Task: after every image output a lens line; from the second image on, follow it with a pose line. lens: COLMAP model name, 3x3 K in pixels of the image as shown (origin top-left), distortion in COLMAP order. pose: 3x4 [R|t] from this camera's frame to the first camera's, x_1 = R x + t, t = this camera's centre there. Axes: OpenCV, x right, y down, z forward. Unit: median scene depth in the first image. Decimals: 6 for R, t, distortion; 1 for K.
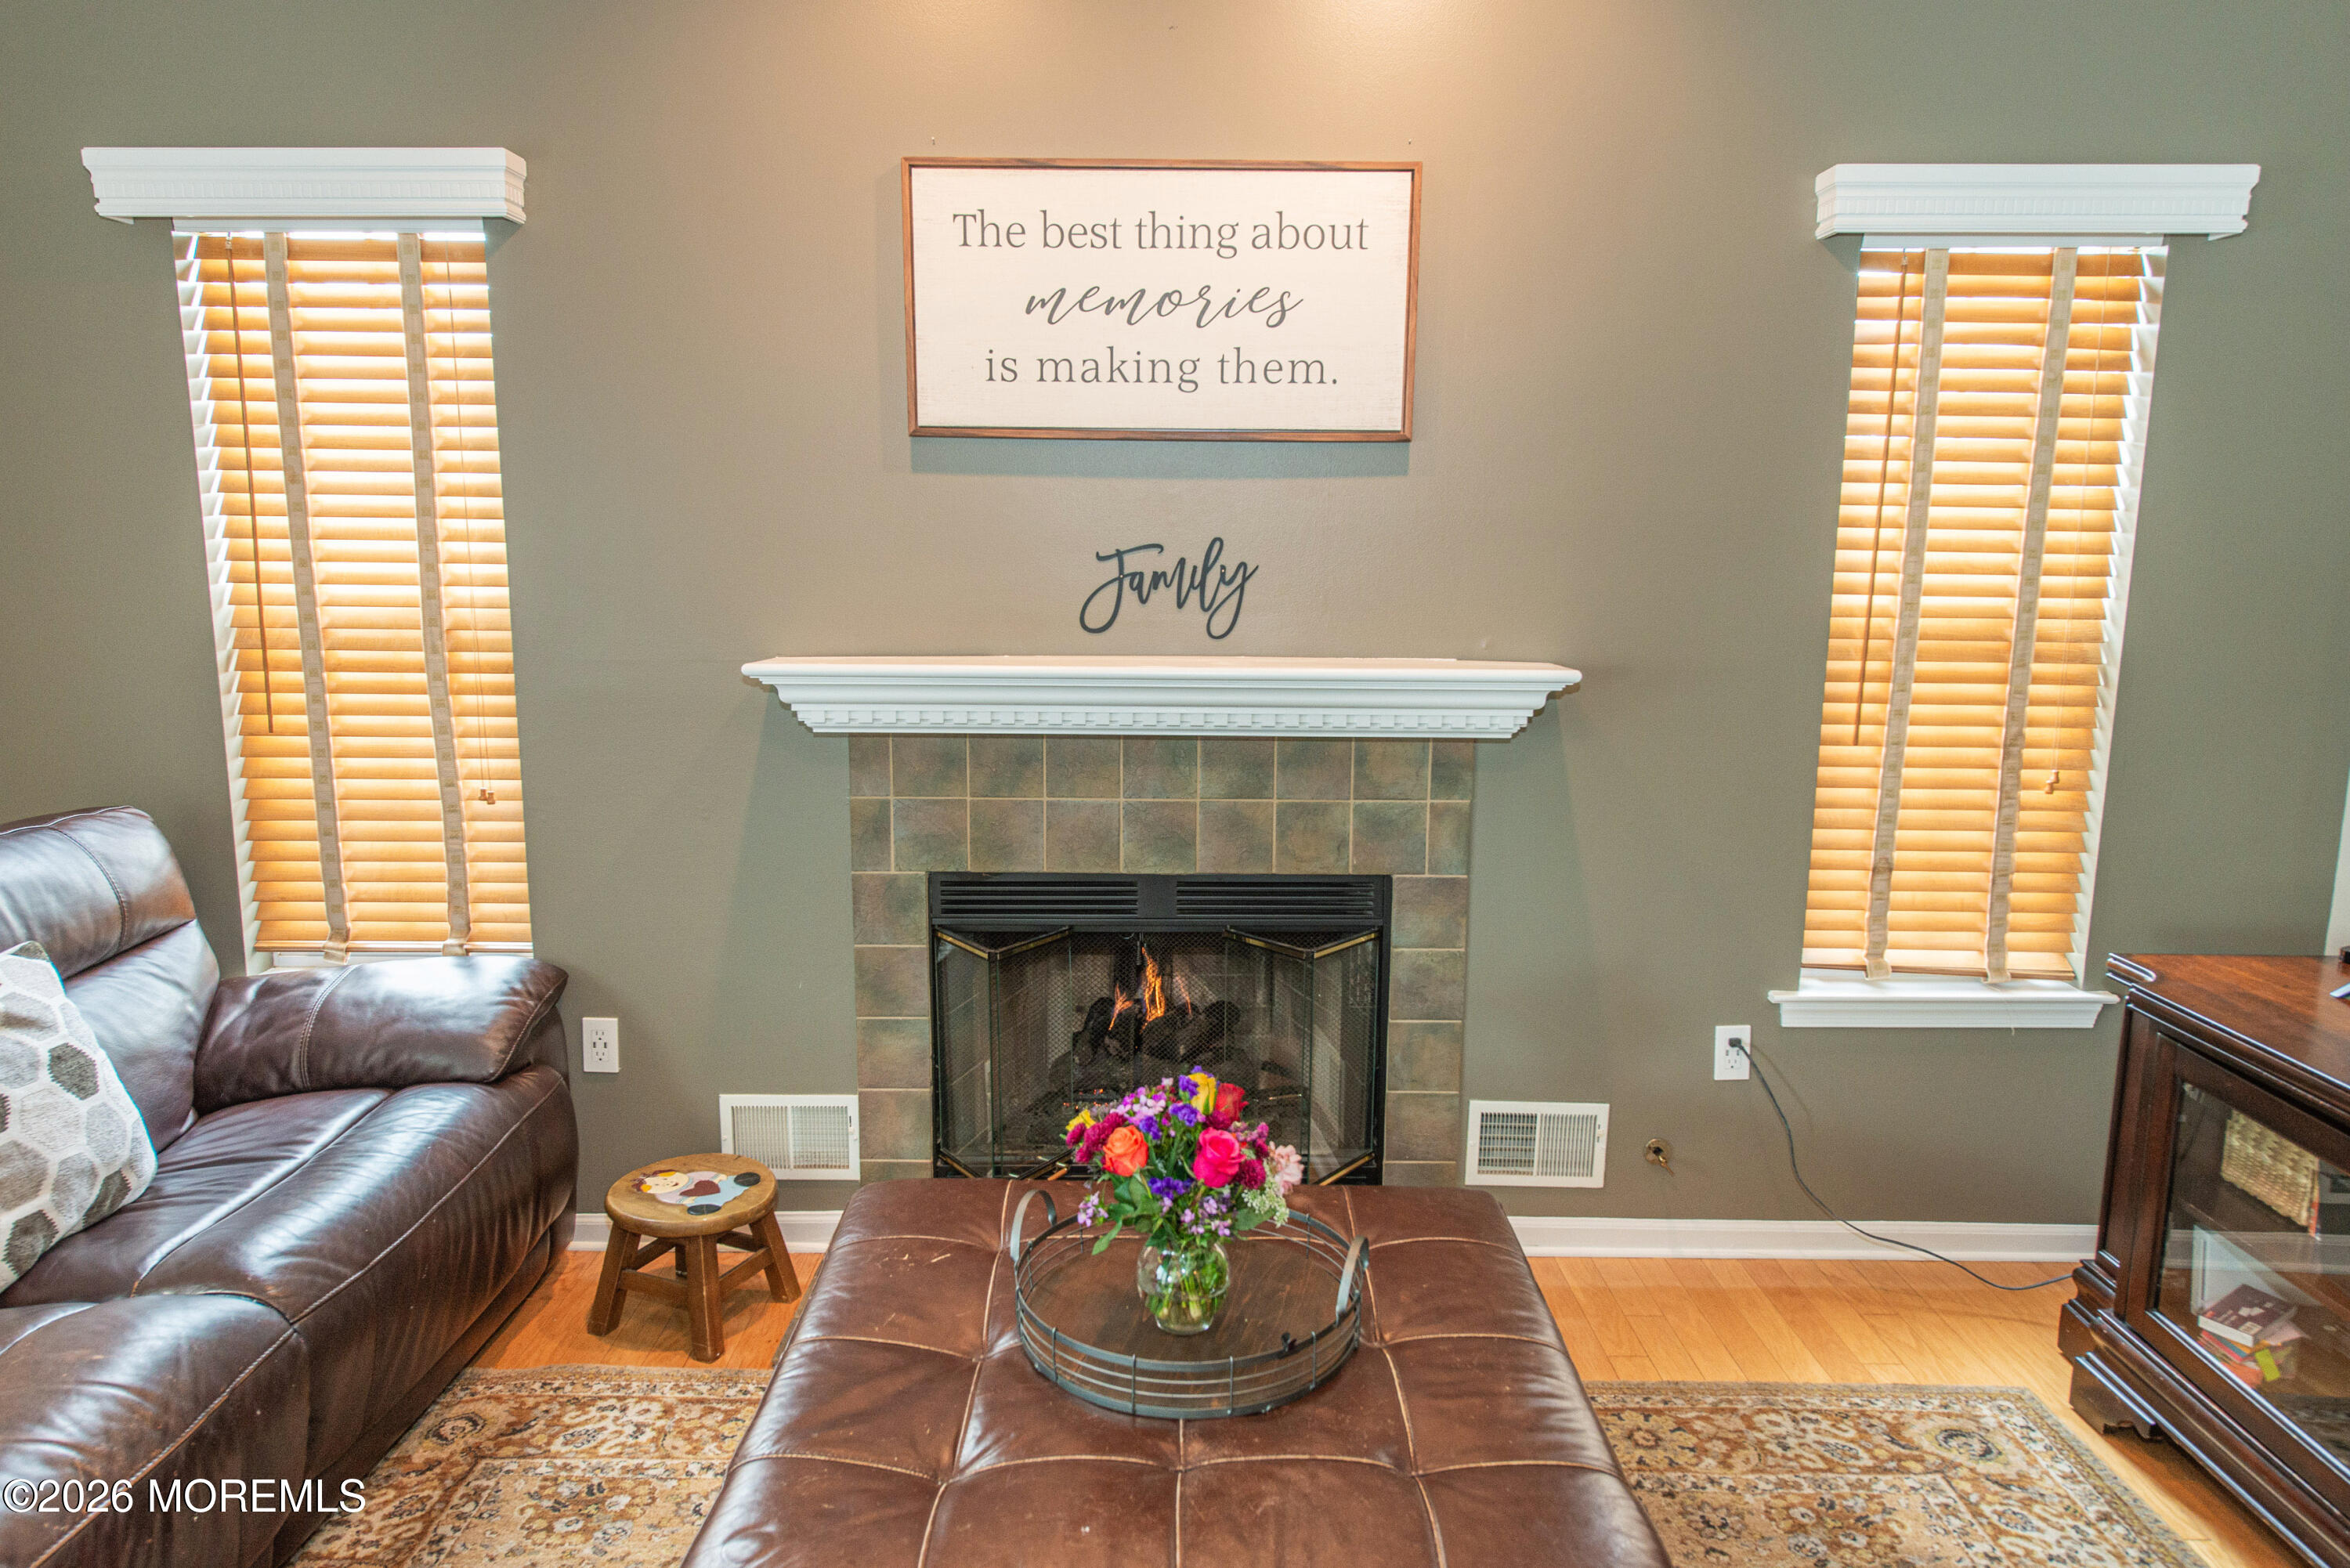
lens RADIAL K [[1479.5, 0, 1172.5], [0, 1479.5, 794.3], [0, 0, 1]] dist [0.024344, -0.025652]
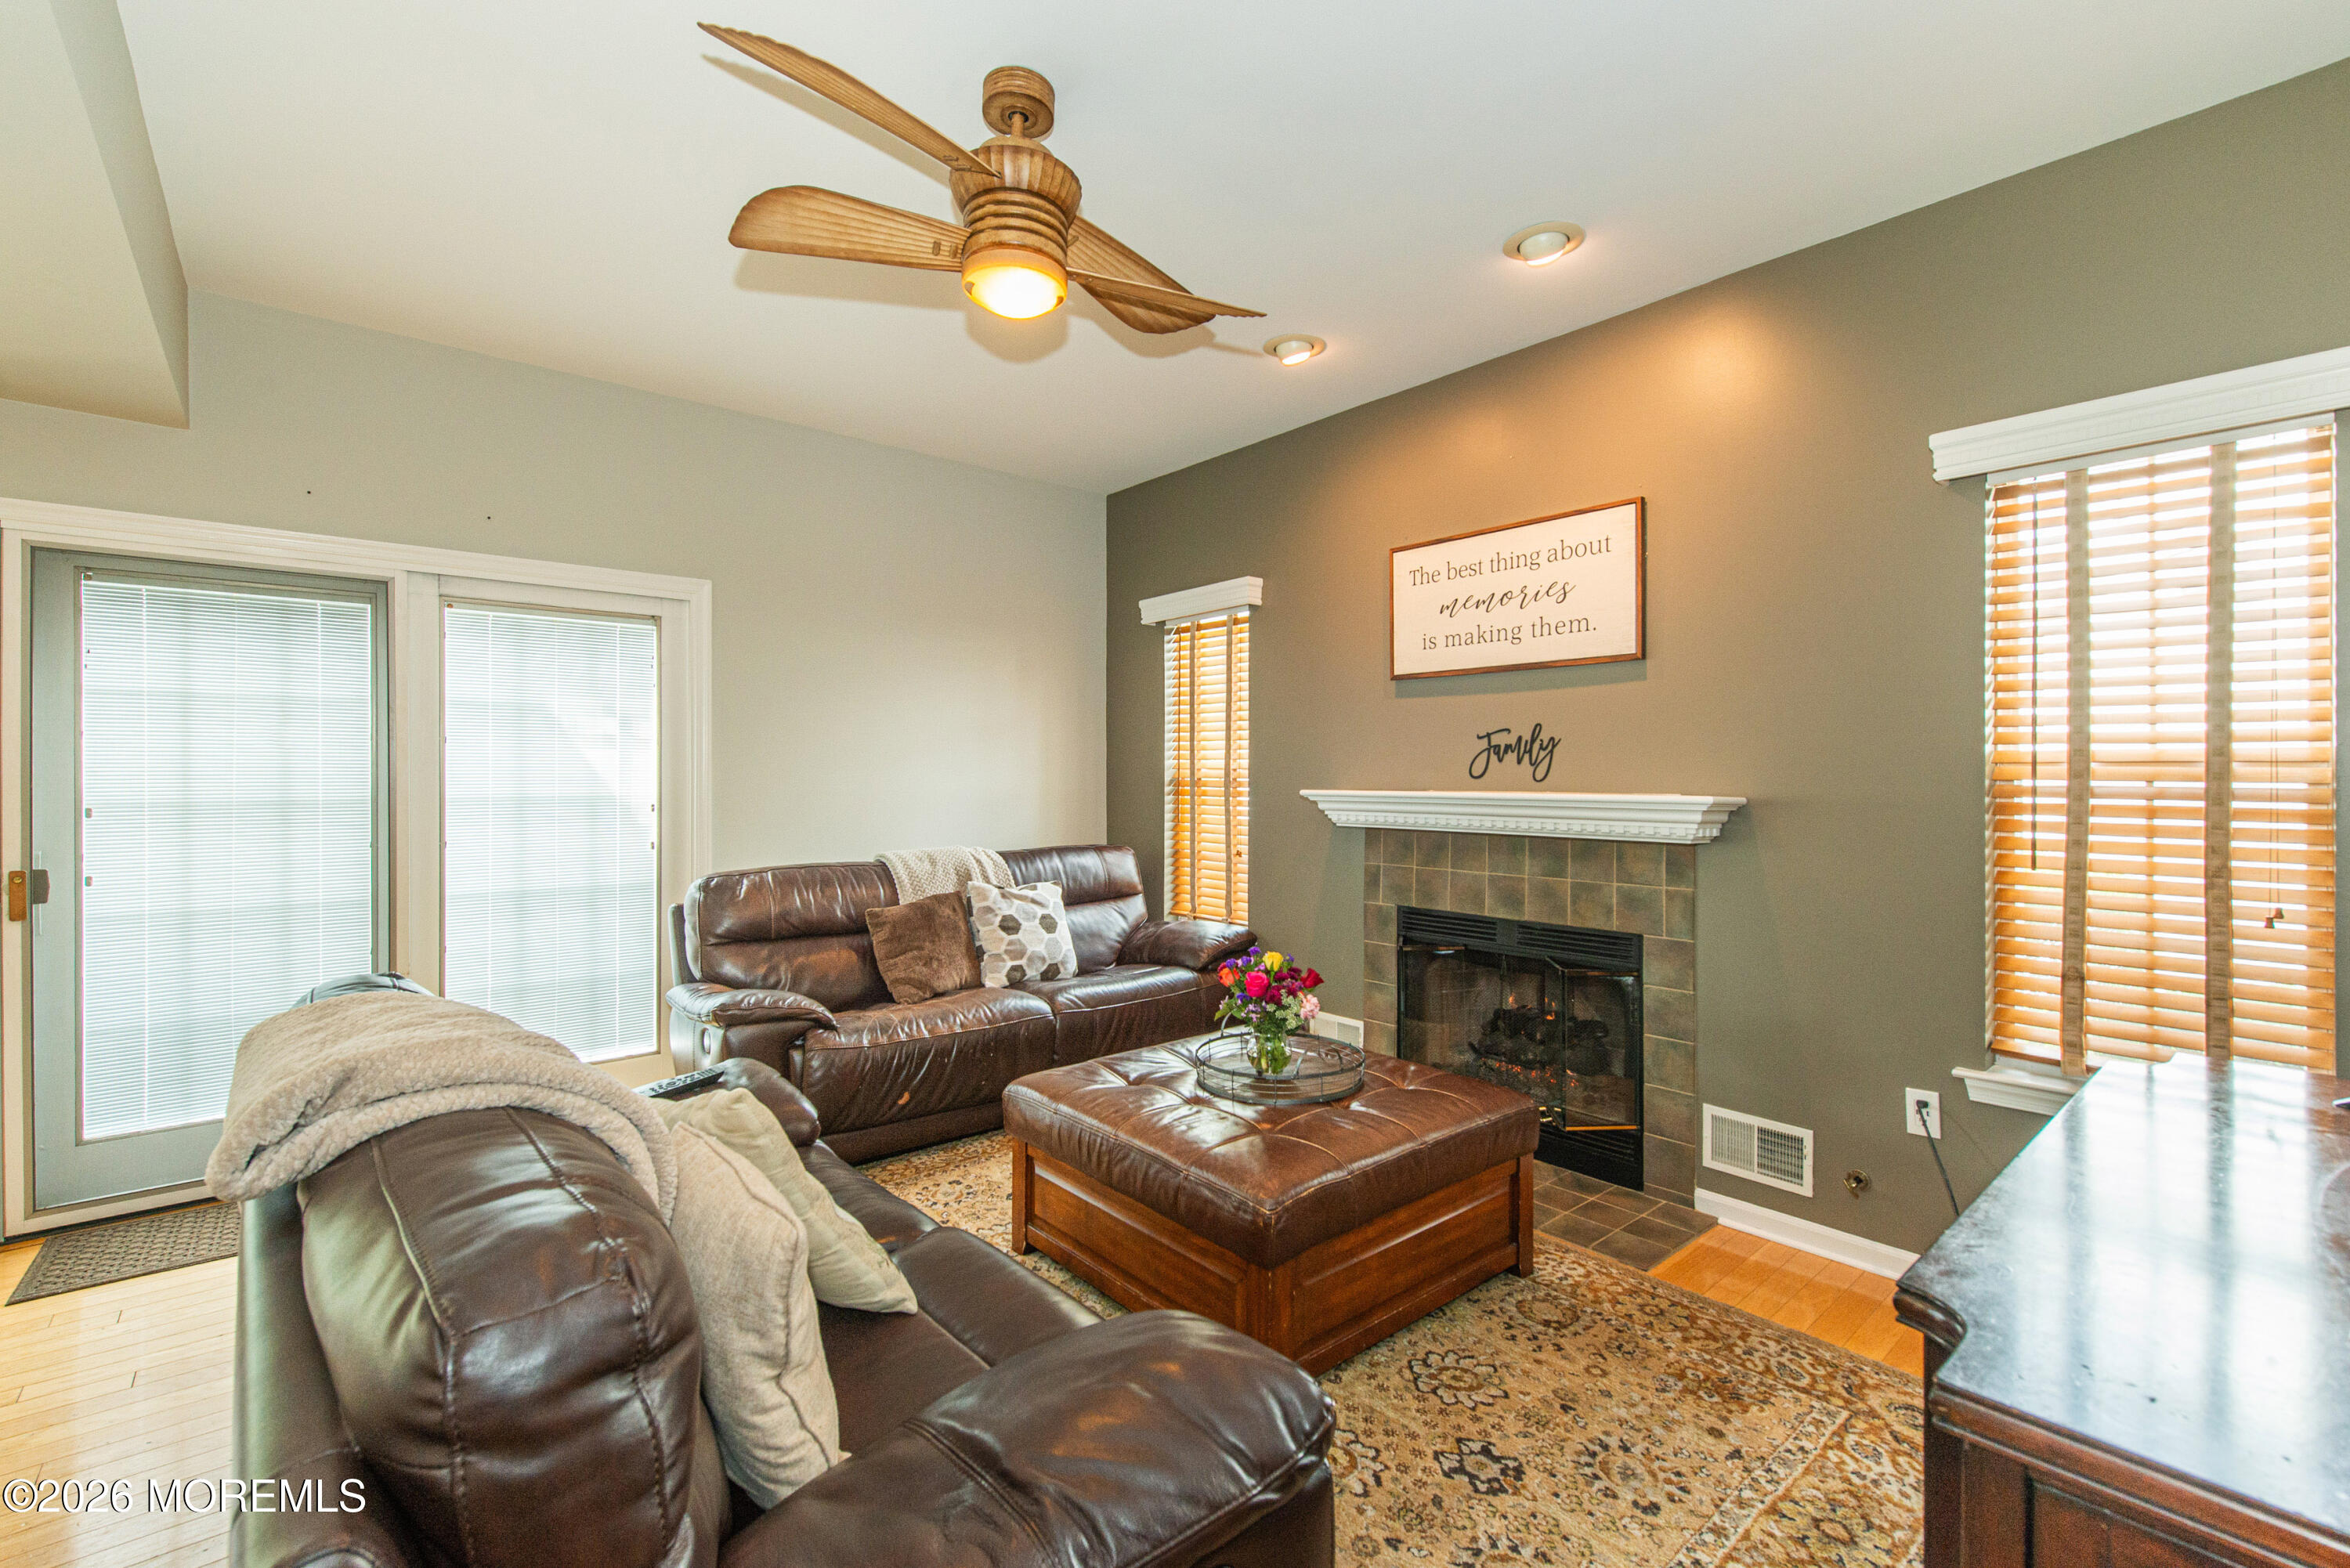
lens RADIAL K [[995.3, 0, 1172.8], [0, 995.3, 772.6], [0, 0, 1]] dist [-0.013959, -0.000348]
pose [[0.647299, -0.008785, -0.762186, 0.632989], [-0.125162, 0.985136, -0.117651, 0.072446], [0.751890, 0.171552, 0.636578, -0.049159]]
